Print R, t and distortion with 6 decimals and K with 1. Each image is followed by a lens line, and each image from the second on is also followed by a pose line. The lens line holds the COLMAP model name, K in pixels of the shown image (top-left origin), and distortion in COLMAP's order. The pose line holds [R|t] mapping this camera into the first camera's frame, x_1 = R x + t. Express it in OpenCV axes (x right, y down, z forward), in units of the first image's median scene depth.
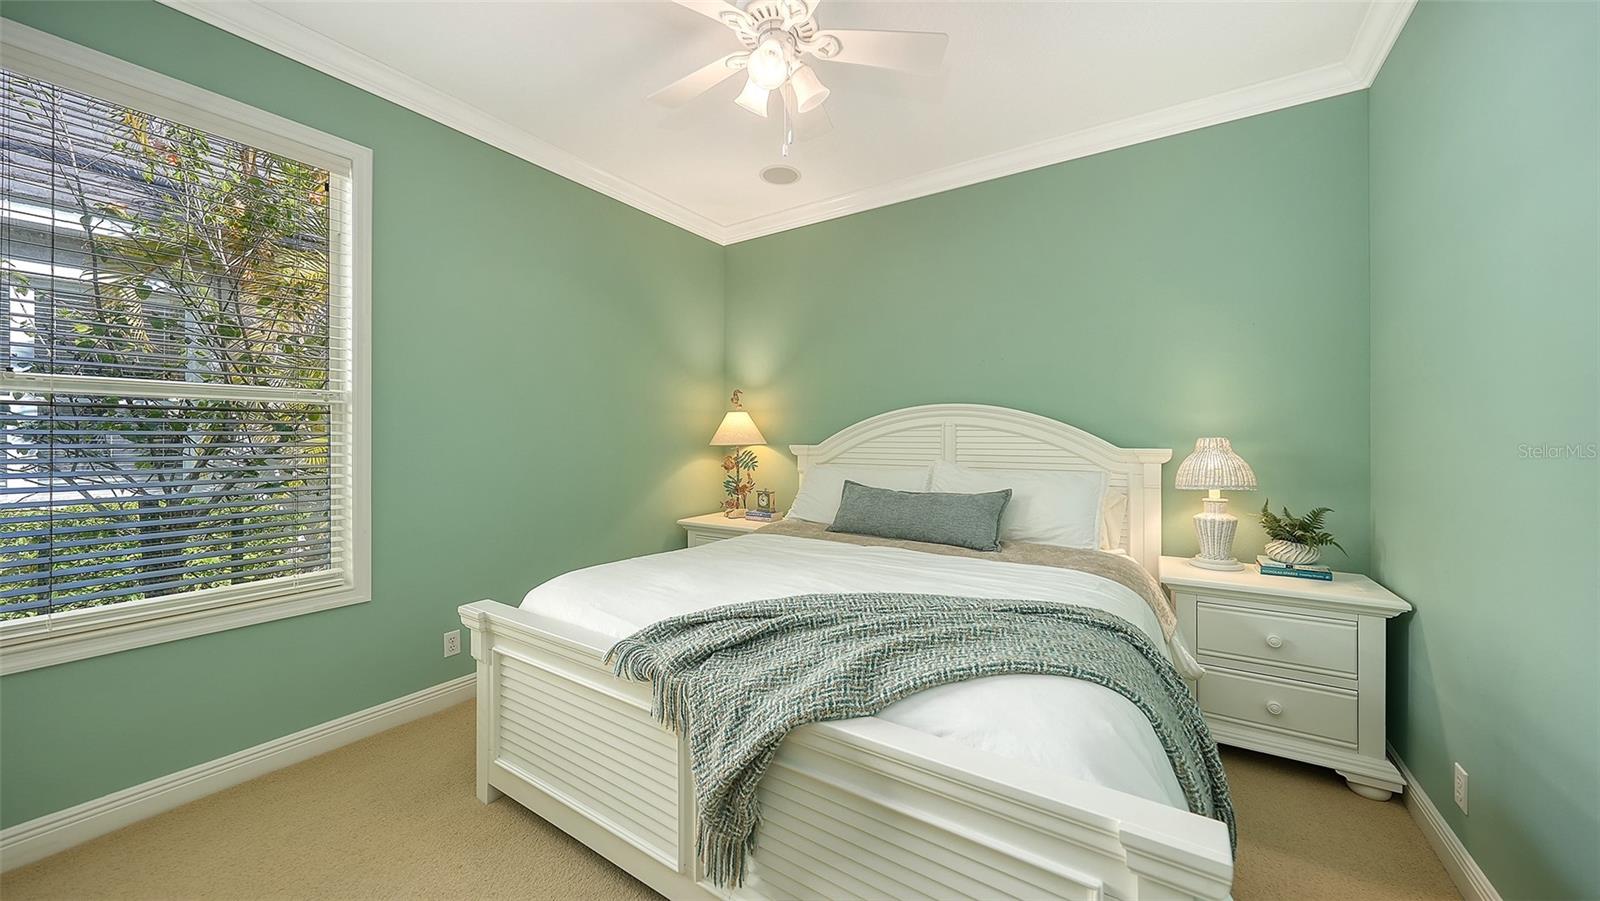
lens RADIAL K [[570.9, 0, 792.9], [0, 570.9, 429.0], [0, 0, 1]] dist [0.000410, -0.000248]
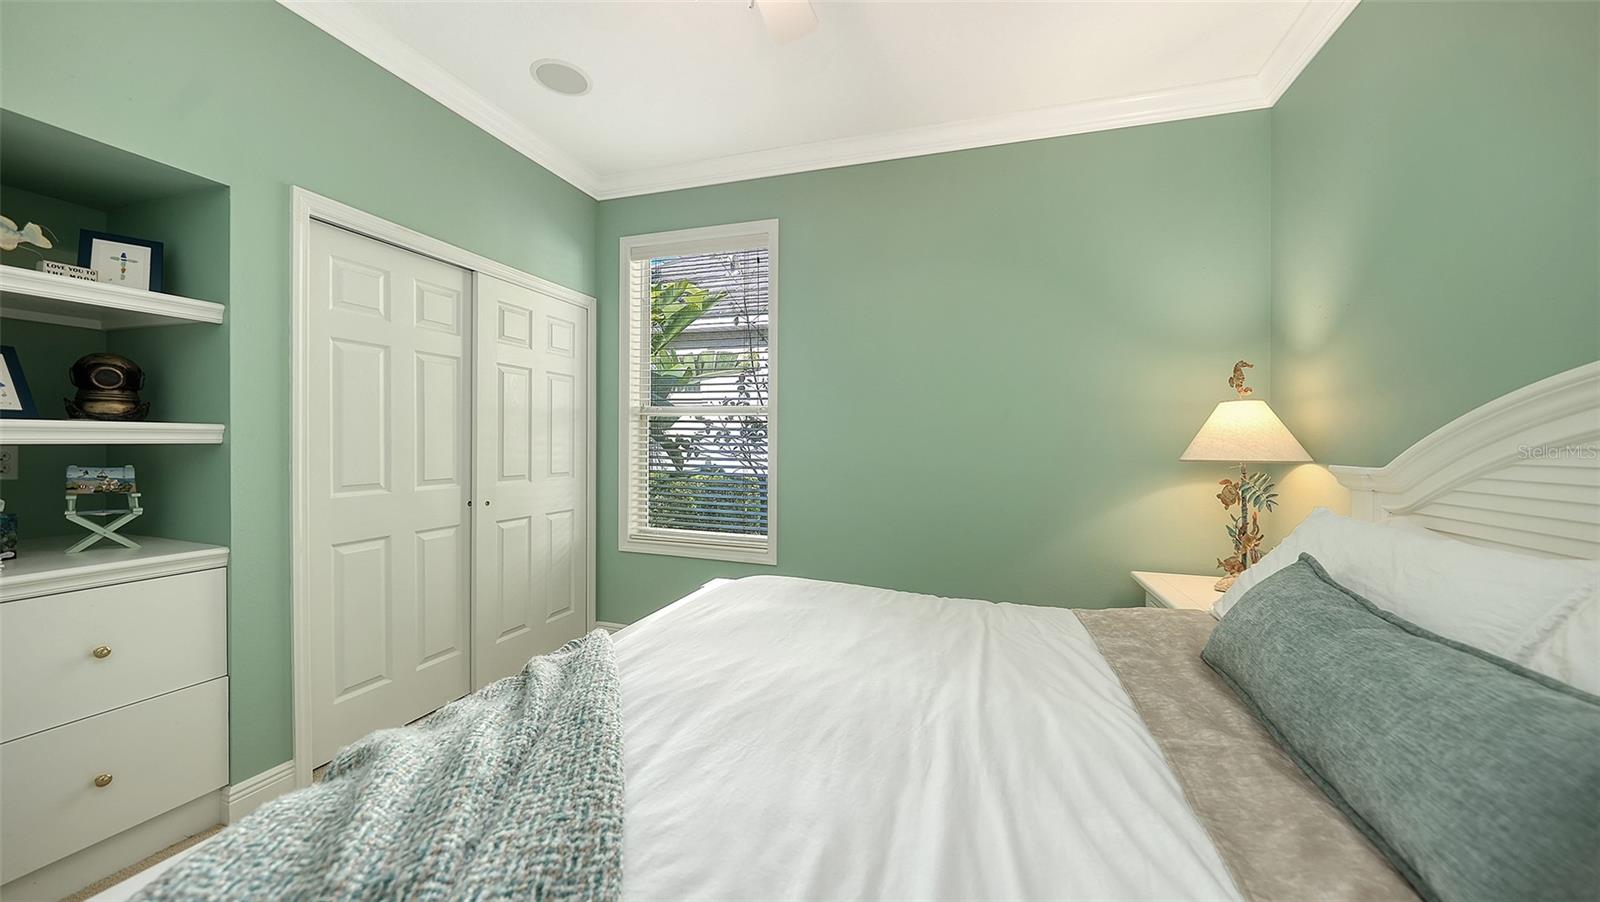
lens RADIAL K [[556.4, 0, 780.8], [0, 556.4, 433.7], [0, 0, 1]] dist [-0.002655, -0.000320]
pose [[0.229836, -0.006866, -0.973205, 0.322266], [0.000218, 0.999975, -0.007003, 0.005841], [0.973229, 0.001397, 0.229832, 0.458448]]
